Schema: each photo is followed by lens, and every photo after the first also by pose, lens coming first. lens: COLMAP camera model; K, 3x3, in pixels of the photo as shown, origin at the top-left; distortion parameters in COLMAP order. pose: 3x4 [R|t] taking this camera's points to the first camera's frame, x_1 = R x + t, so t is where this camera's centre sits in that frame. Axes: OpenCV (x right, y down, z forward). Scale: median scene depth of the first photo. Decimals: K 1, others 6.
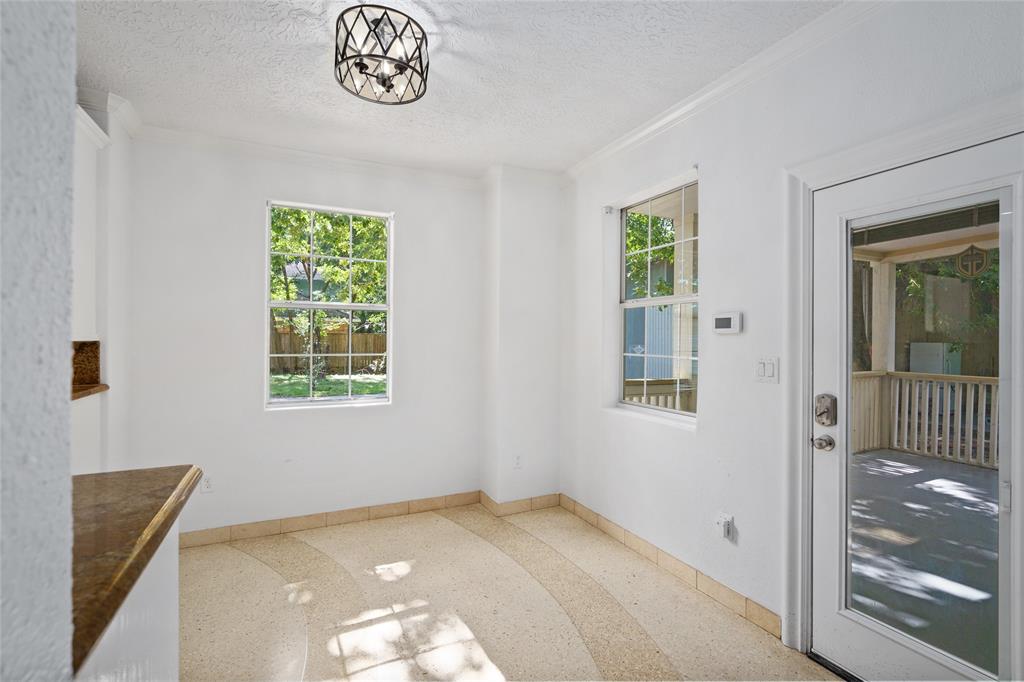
lens RADIAL K [[463.1, 0, 506.7], [0, 463.1, 340.8], [0, 0, 1]] dist [-0.005776, 0.000884]
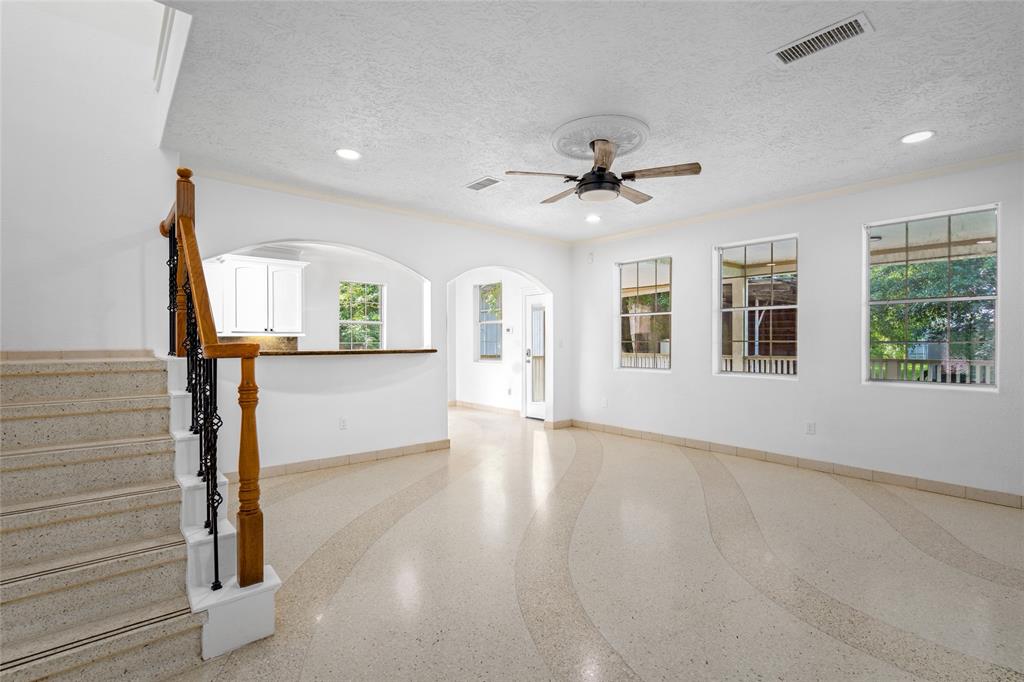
lens RADIAL K [[463.1, 0, 511.8], [0, 463.1, 339.2], [0, 0, 1]] dist [-0.005776, 0.000884]
pose [[0.964292, -0.010744, 0.264622, -0.413791], [0.009159, 0.999932, 0.007221, 0.004482], [-0.264682, -0.004540, 0.964325, -2.385179]]
